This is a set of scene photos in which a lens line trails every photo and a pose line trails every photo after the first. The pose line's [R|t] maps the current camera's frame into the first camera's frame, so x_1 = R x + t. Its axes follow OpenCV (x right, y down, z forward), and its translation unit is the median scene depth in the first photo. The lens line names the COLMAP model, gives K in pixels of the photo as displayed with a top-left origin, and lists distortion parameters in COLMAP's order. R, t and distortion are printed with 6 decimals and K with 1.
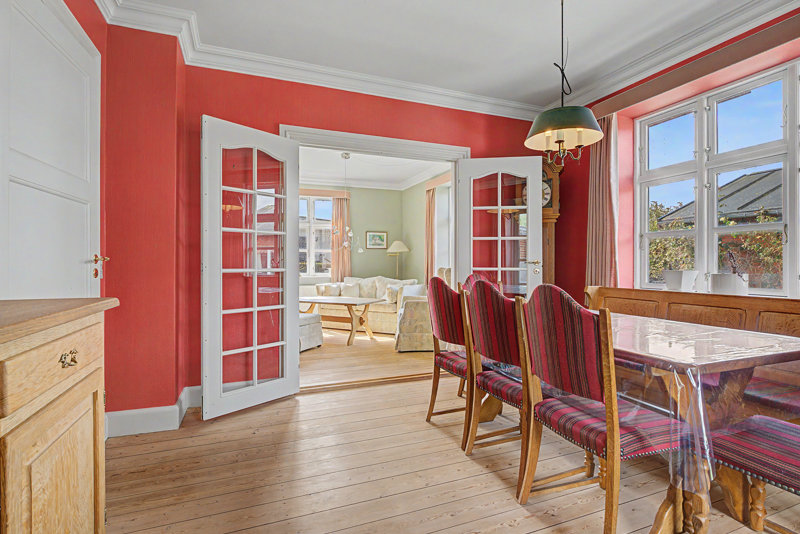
lens RADIAL K [[396.8, 0, 398.1], [0, 396.8, 266.7], [0, 0, 1]] dist [-0.000951, -0.000006]
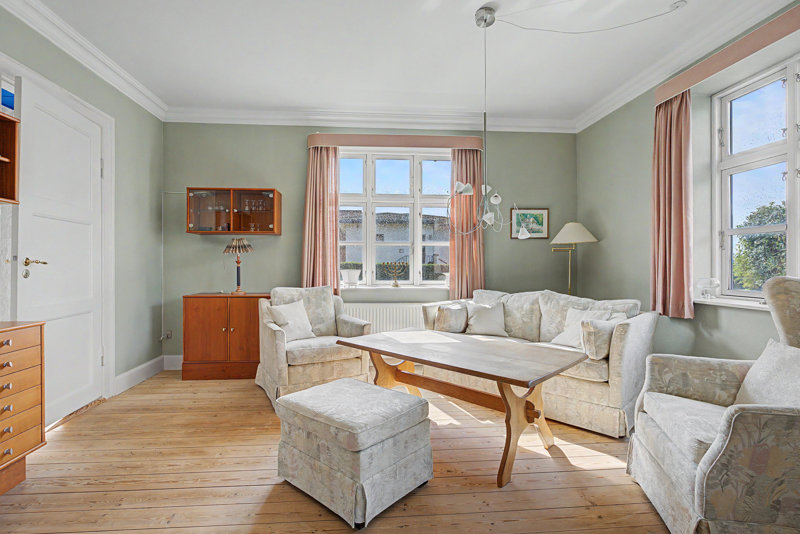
lens RADIAL K [[402.3, 0, 399.9], [0, 402.3, 266.3], [0, 0, 1]] dist [-0.002790, -0.000161]
pose [[0.961100, -0.000340, -0.276202, -0.077736], [-0.000793, 0.999992, -0.003988, -0.003711], [0.276201, 0.004051, 0.961091, 0.424921]]
